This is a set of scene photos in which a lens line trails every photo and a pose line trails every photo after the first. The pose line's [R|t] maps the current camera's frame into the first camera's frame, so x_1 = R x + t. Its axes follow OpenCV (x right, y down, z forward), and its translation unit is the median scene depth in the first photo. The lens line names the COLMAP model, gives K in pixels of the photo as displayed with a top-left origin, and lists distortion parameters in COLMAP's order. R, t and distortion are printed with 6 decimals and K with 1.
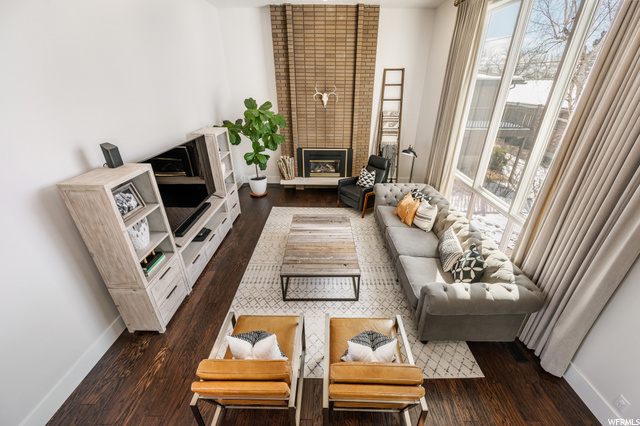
lens RADIAL K [[254.1, 0, 323.5], [0, 254.1, 215.2], [0, 0, 1]] dist [0.001271, 0.001083]
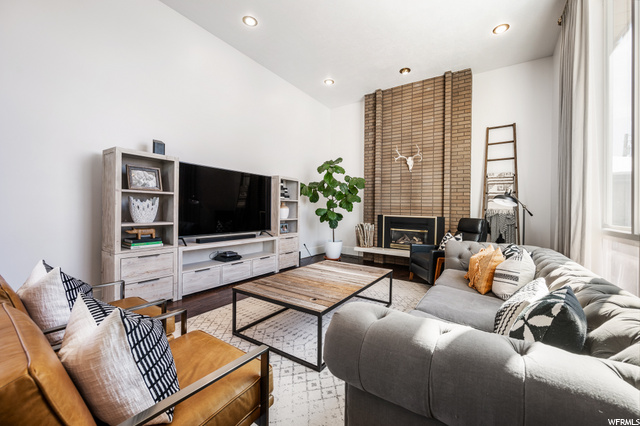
lens RADIAL K [[254.1, 0, 328.0], [0, 254.1, 212.6], [0, 0, 1]] dist [0.001271, 0.001083]
pose [[0.845187, 0.019434, -0.534117, 0.253823], [-0.259983, 0.888090, -0.379085, 0.134460], [0.466977, 0.459259, 0.755655, 0.246065]]
